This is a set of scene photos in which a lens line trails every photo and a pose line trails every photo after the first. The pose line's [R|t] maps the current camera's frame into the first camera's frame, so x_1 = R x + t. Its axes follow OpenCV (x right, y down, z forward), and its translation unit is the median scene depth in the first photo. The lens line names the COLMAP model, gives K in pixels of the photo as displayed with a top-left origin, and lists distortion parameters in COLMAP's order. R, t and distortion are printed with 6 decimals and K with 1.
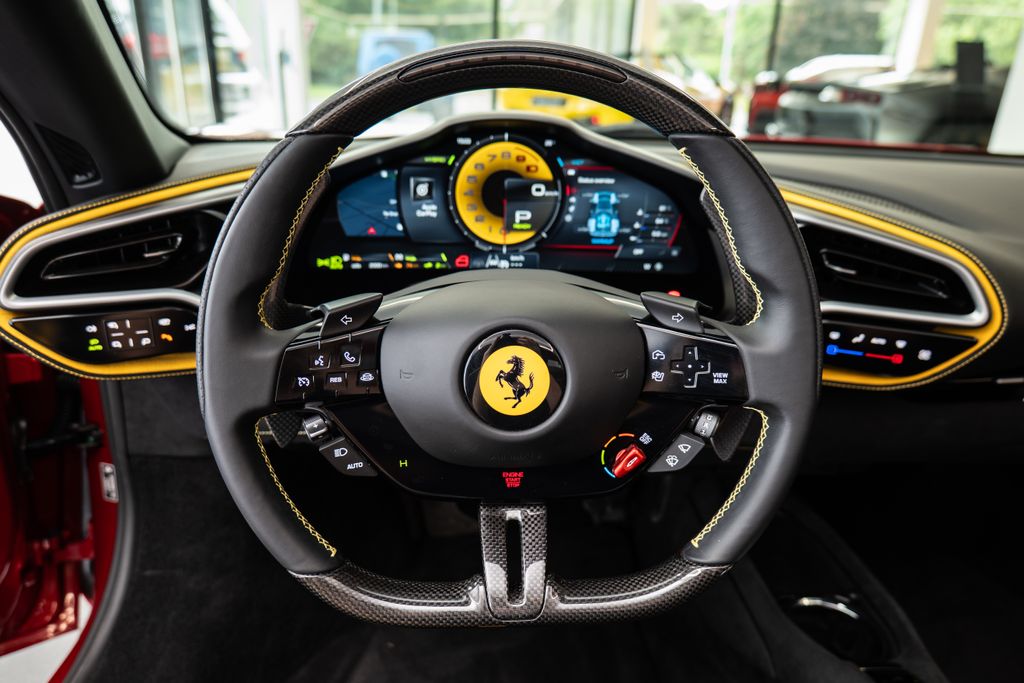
lens RADIAL K [[689.2, 0, 512.9], [0, 689.2, 343.6], [0, 0, 1]] dist [-0.008374, -0.000247]
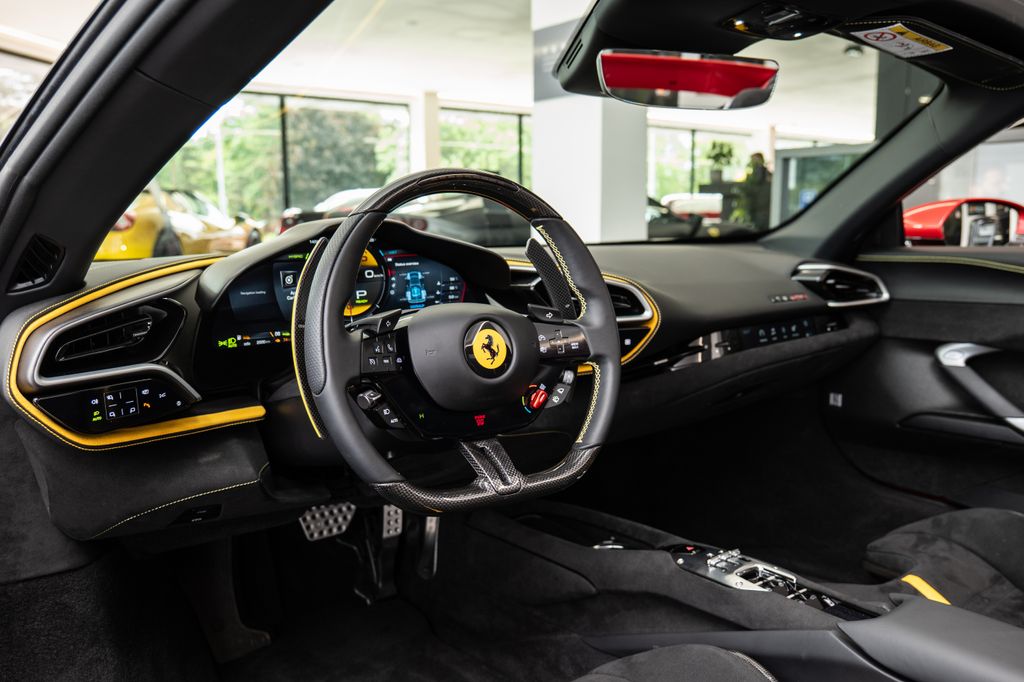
lens RADIAL K [[797.0, 0, 513.3], [0, 797.0, 336.3], [0, 0, 1]] dist [0.001039, -0.001888]
pose [[0.823566, -0.122059, 0.553931, -0.611678], [0.242612, 0.958536, -0.149494, 0.196131], [-0.512716, 0.257509, 0.819031, -0.390888]]
